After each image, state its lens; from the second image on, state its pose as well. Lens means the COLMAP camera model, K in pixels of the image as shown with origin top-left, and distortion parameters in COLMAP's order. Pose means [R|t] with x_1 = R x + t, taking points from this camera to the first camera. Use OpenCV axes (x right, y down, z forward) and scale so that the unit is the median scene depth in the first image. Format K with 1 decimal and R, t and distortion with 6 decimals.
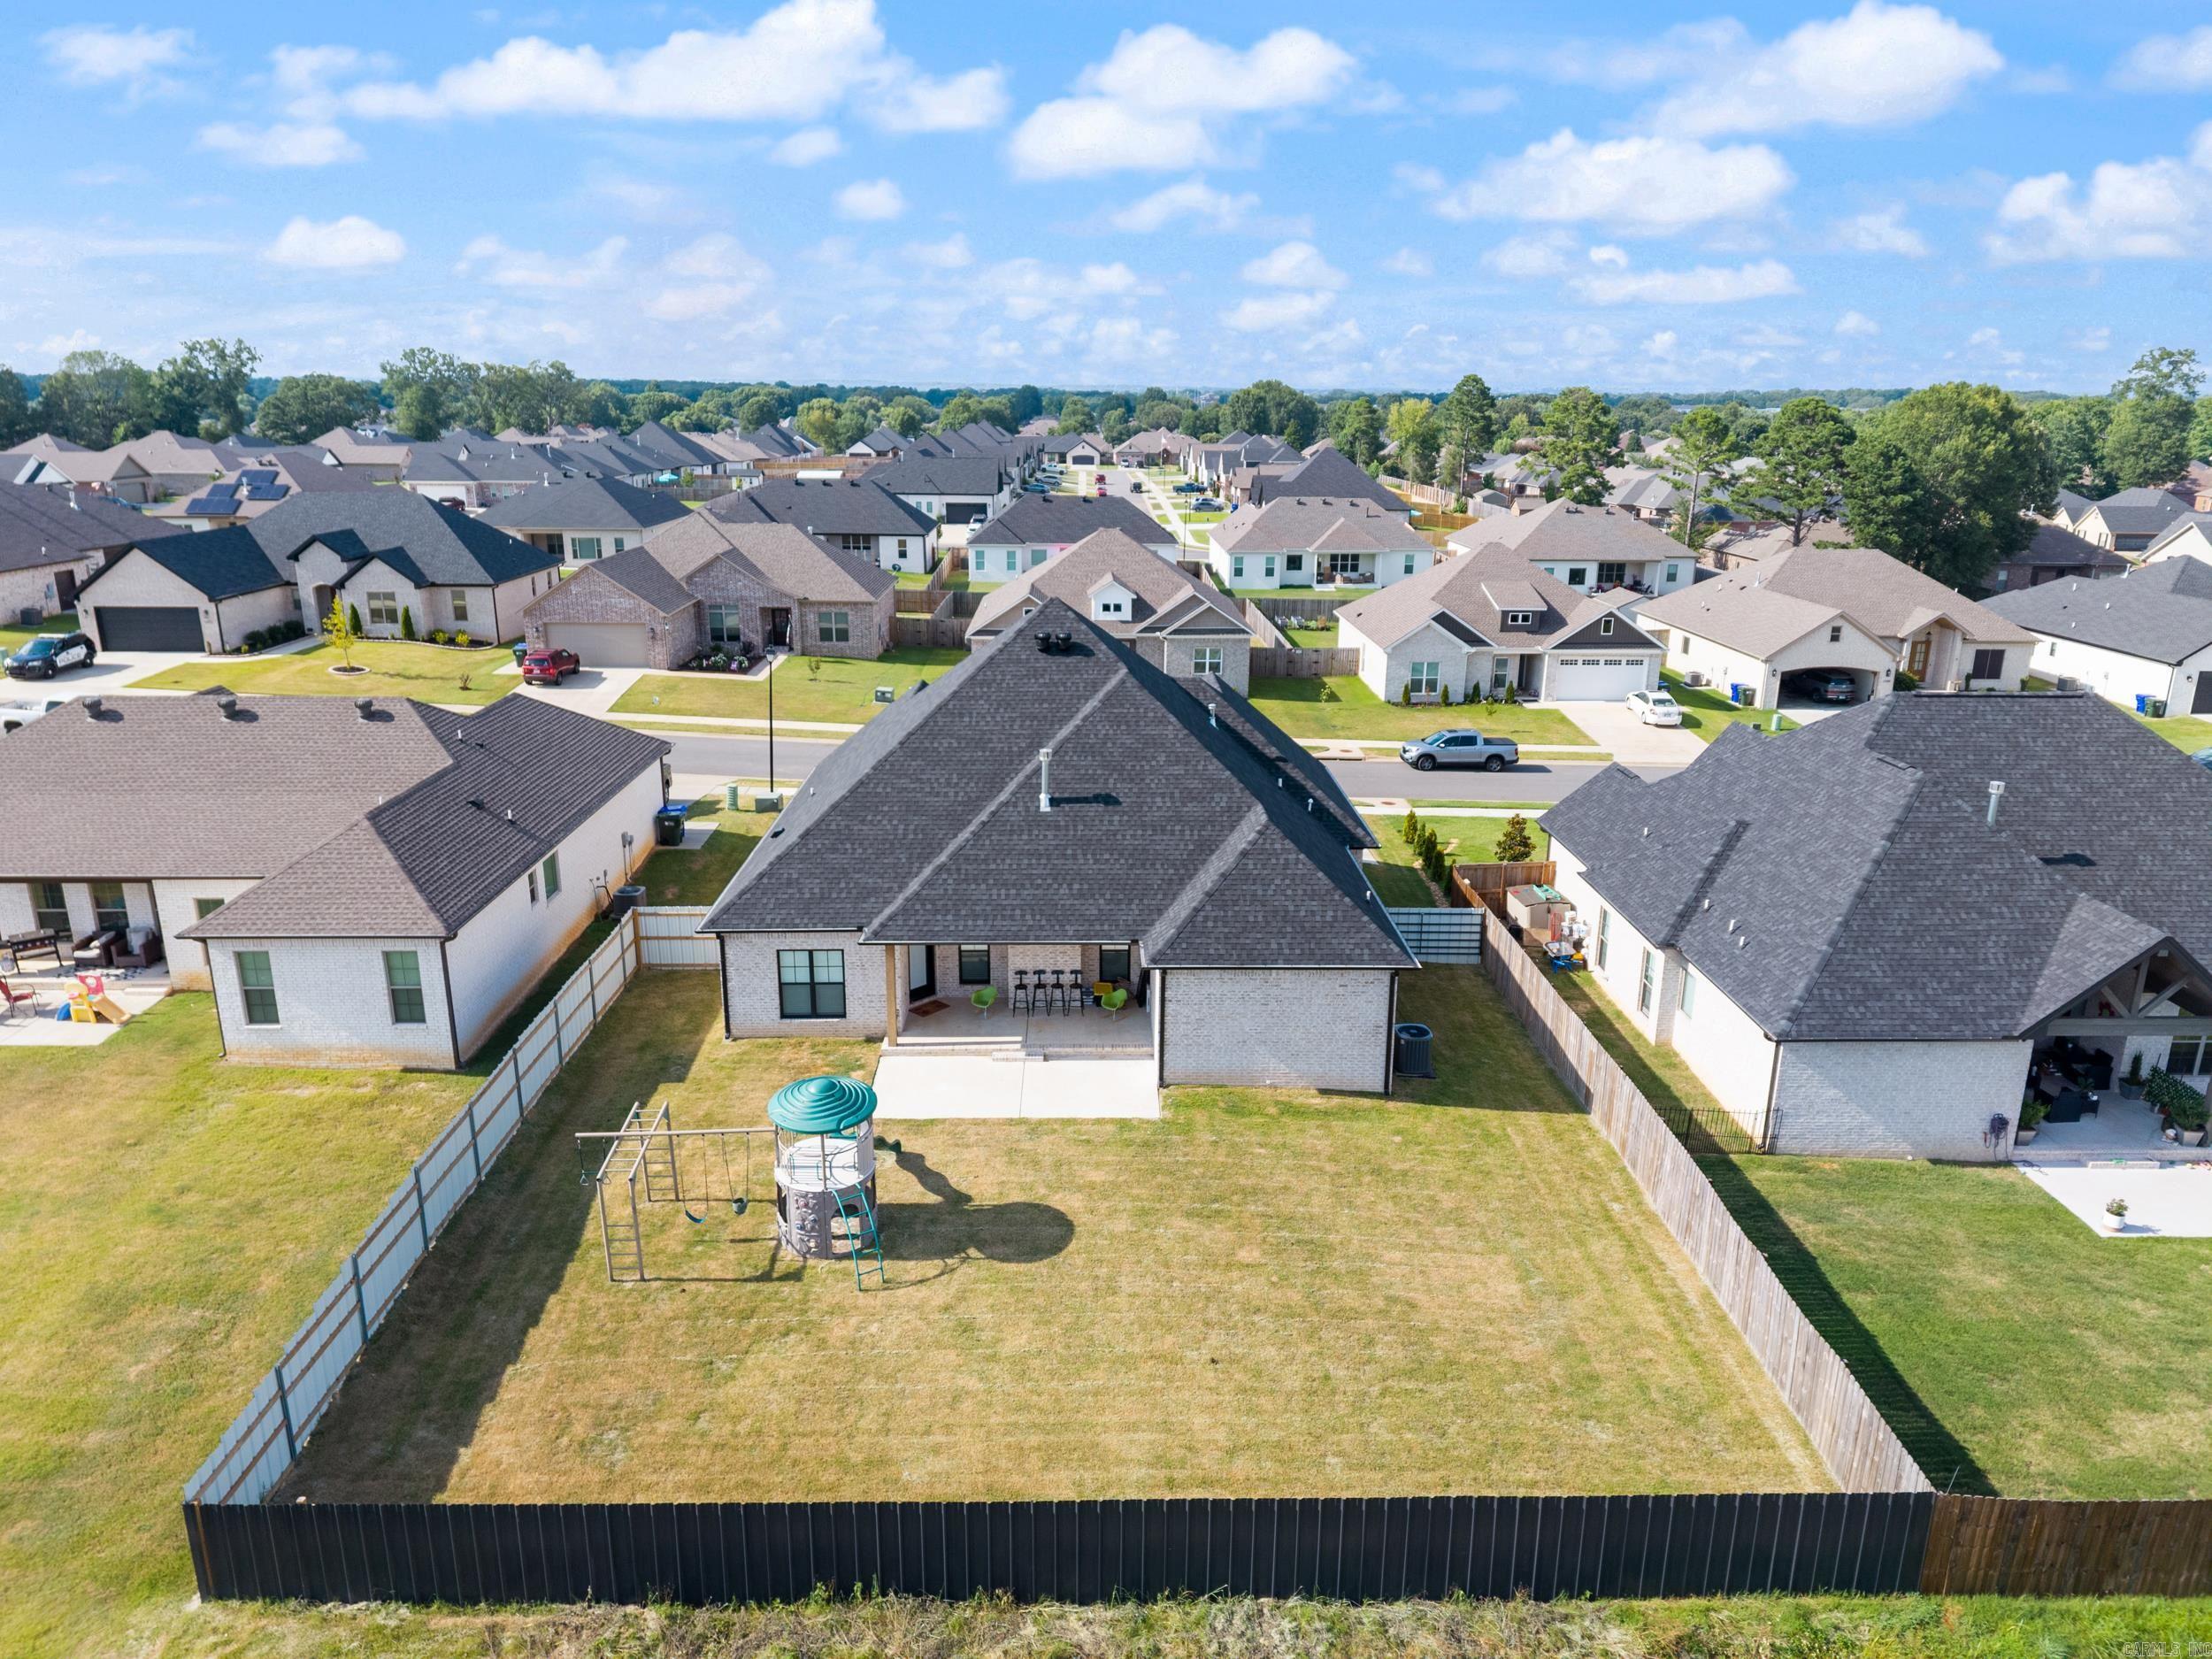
lens RADIAL K [[1466.0, 0, 1106.0], [0, 1466.0, 829.5], [0, 0, 1]] dist [0.049279, -0.078165]
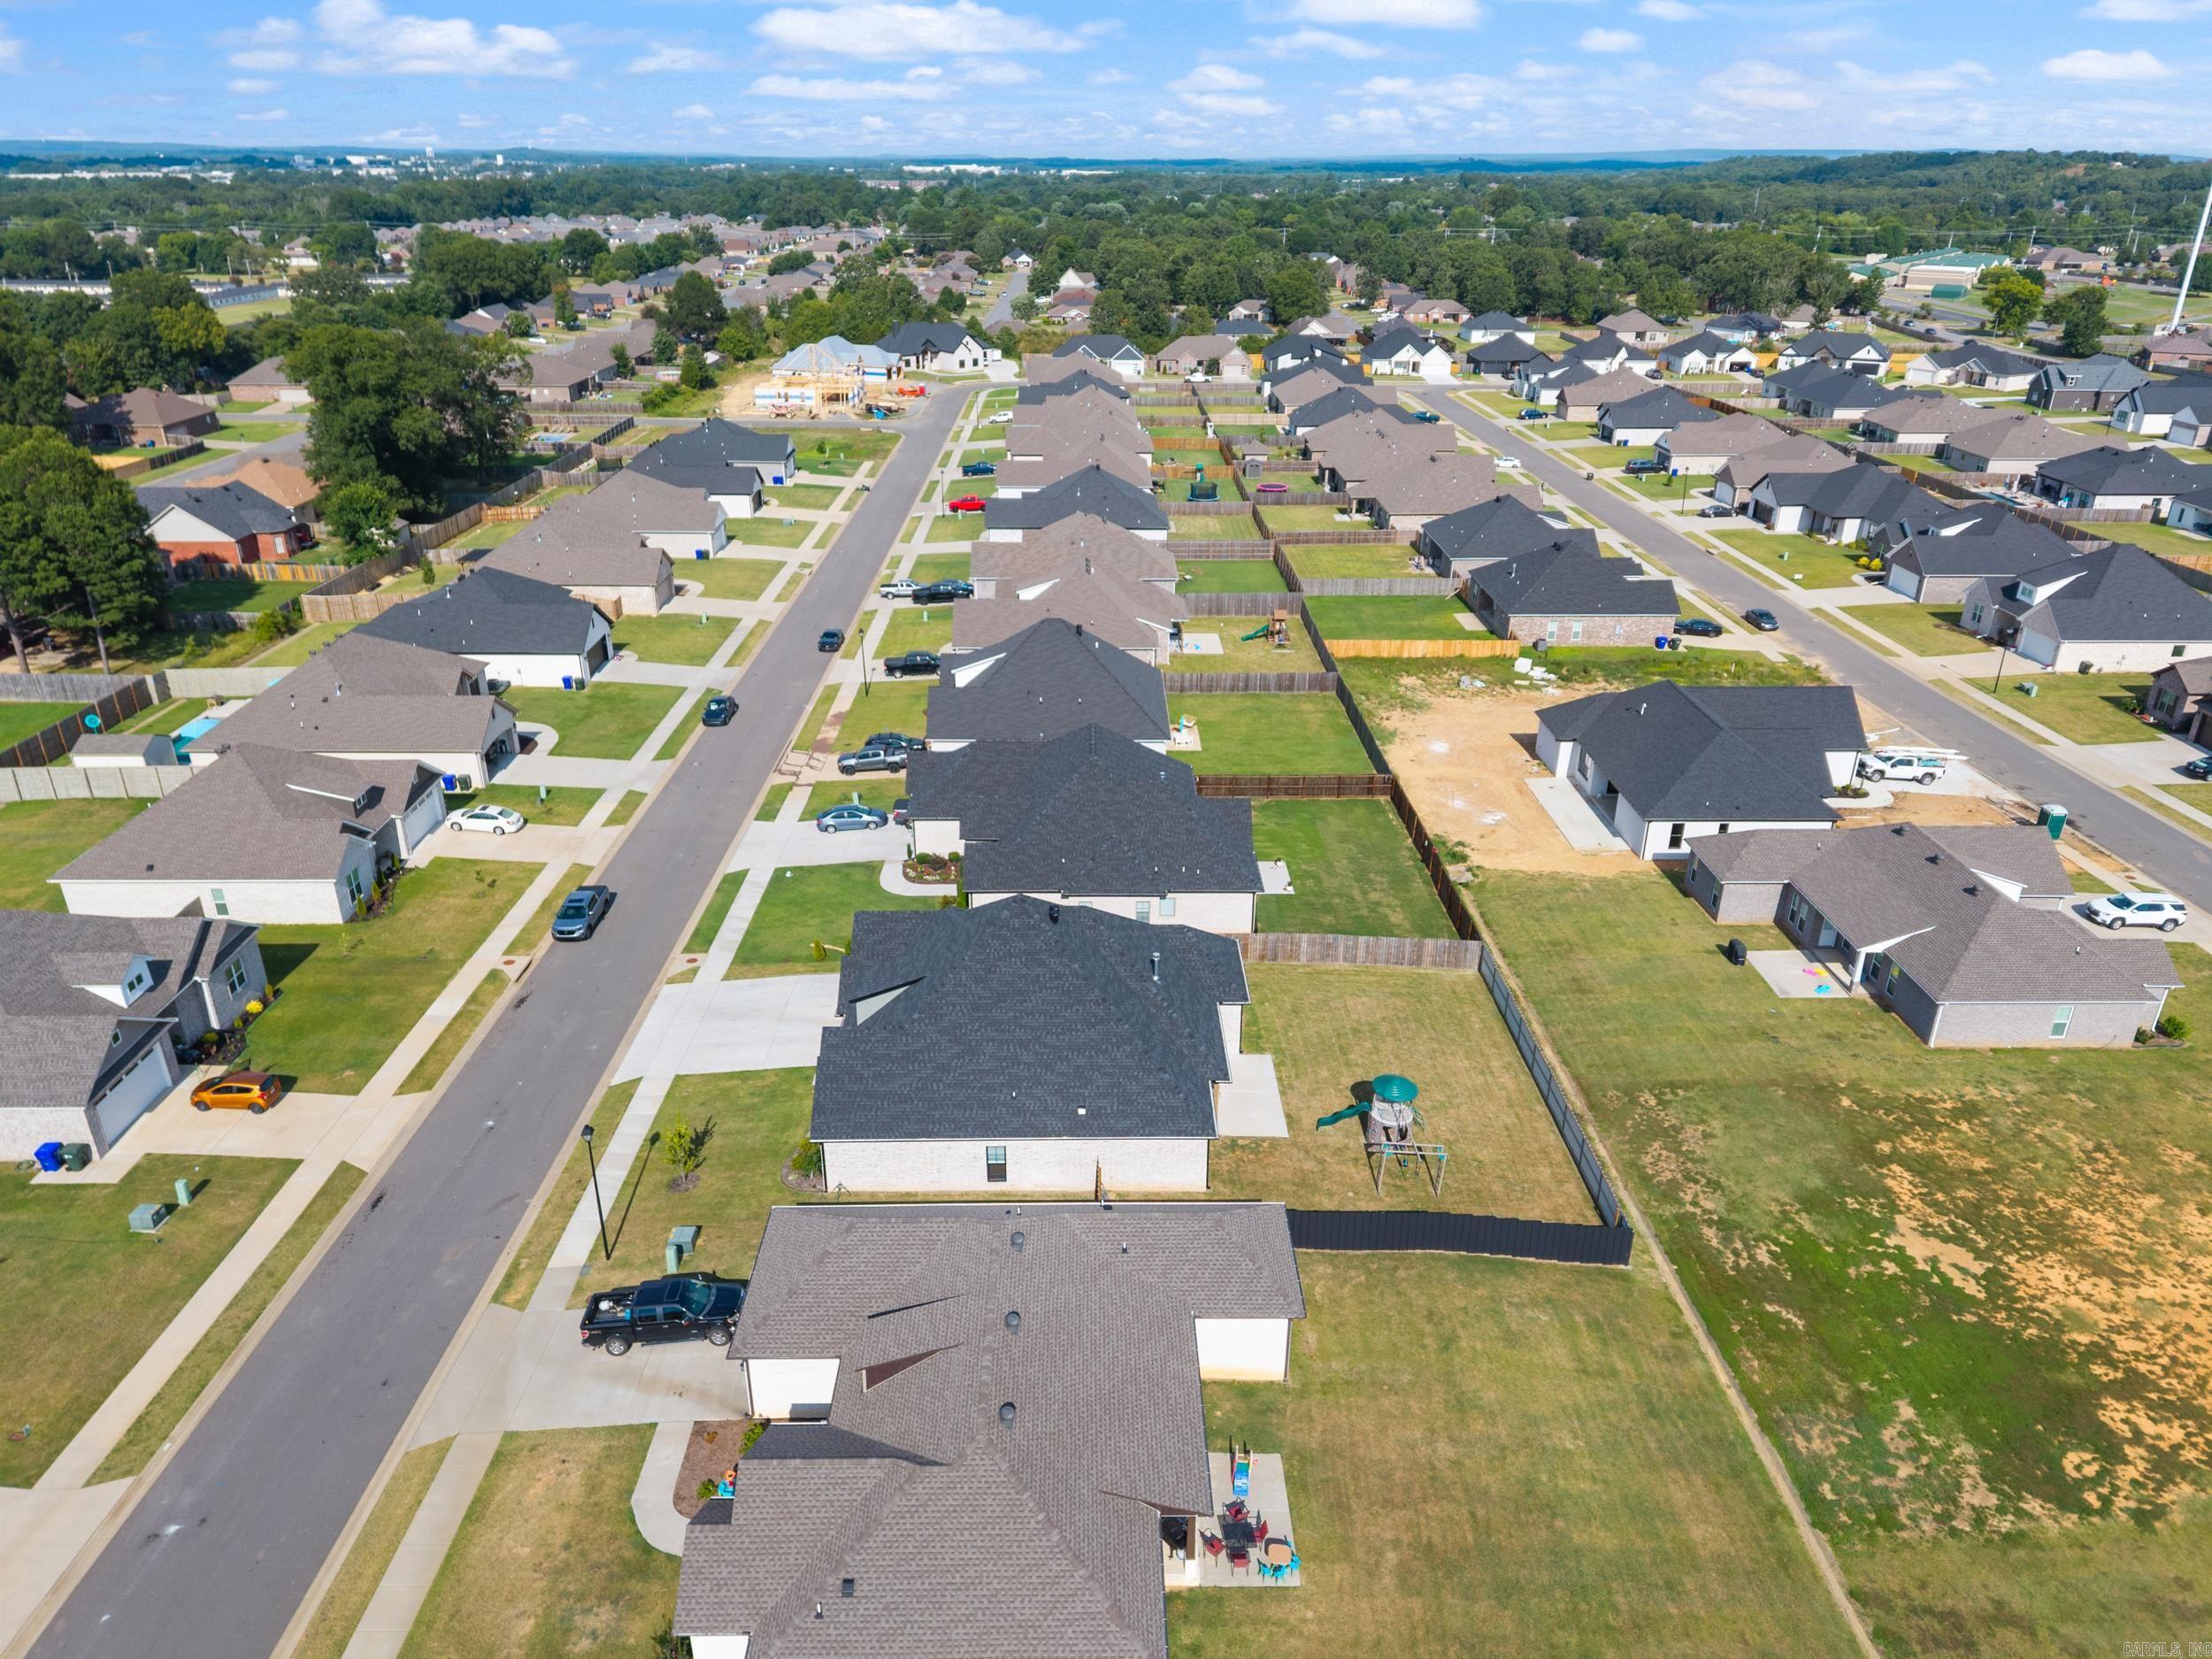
lens RADIAL K [[1456.8, 0, 1106.3], [0, 1456.8, 871.3], [0, 0, 1]] dist [0.009005, -0.001272]
pose [[0.002538, -0.442779, 0.896627, -1.478170], [0.276304, 0.862035, 0.424914, -0.852743], [-0.961067, 0.246663, 0.124530, 0.751413]]
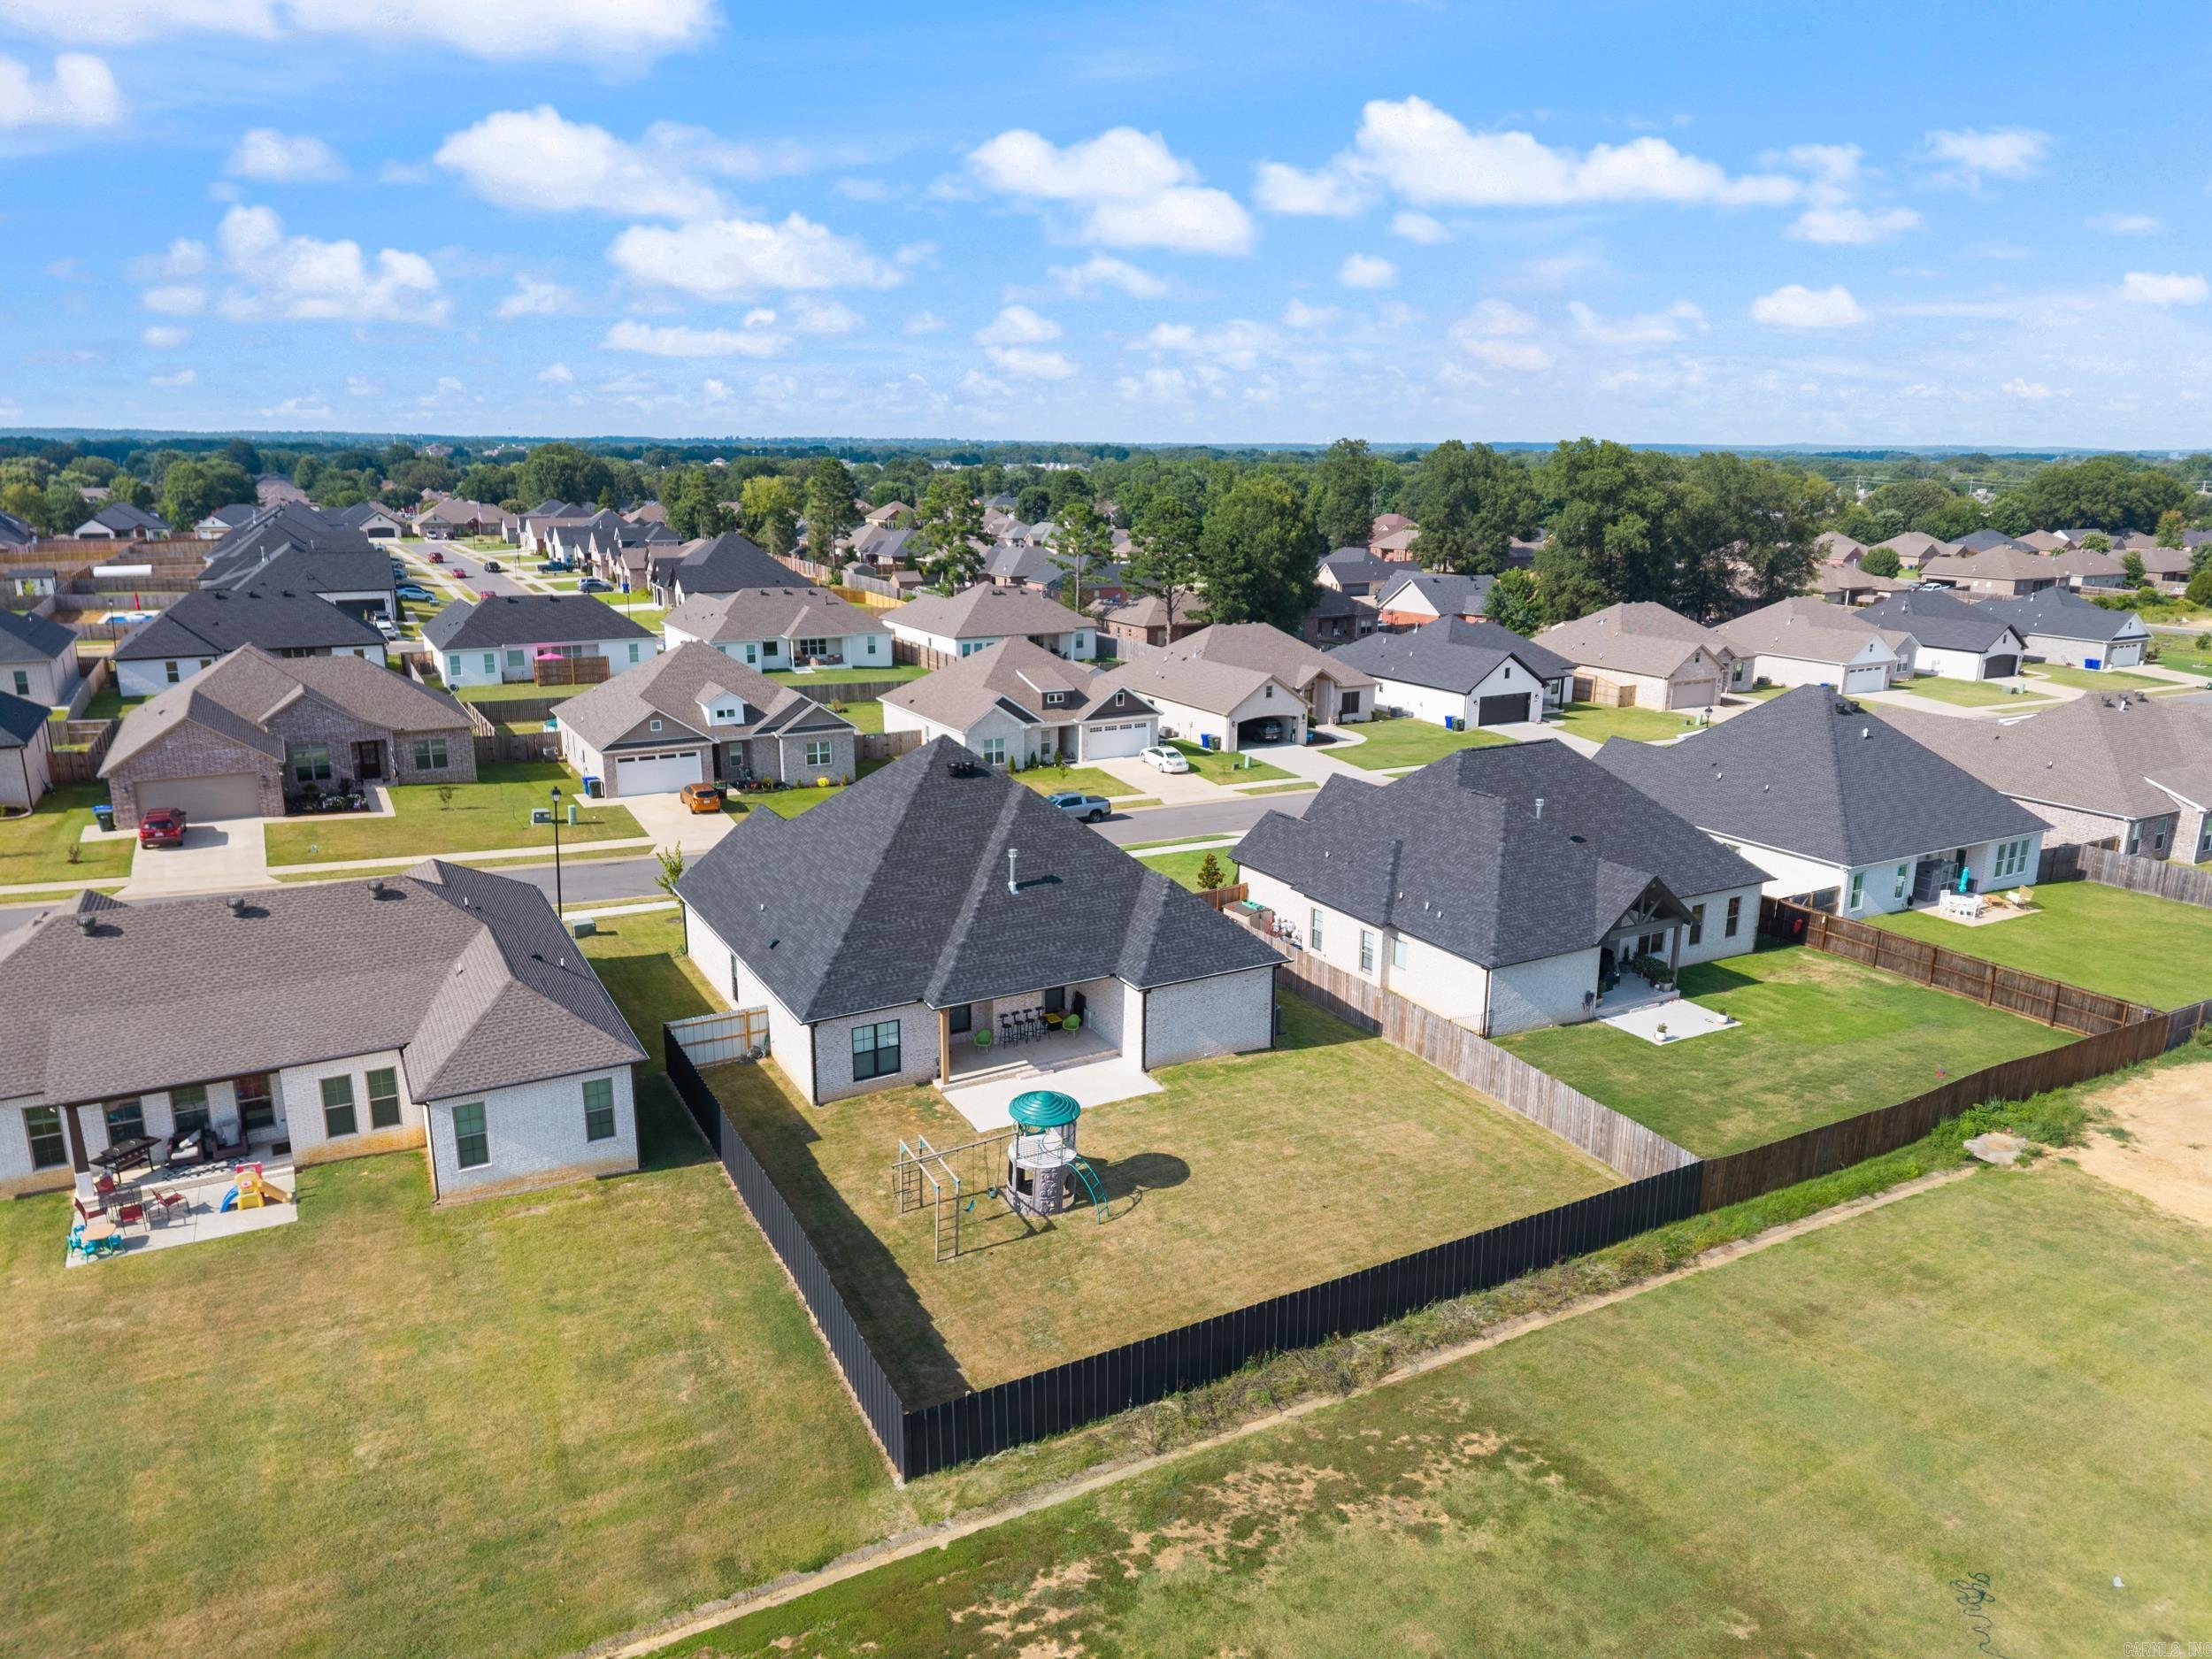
lens RADIAL K [[1474.6, 0, 1106.0], [0, 1474.6, 829.5], [0, 0, 1]] dist [0.041752, -0.050682]
pose [[0.881655, -0.116849, 0.457199, -0.545972], [0.131148, 0.991363, 0.000466, -0.057670], [-0.453305, 0.059550, 0.889364, -0.248202]]
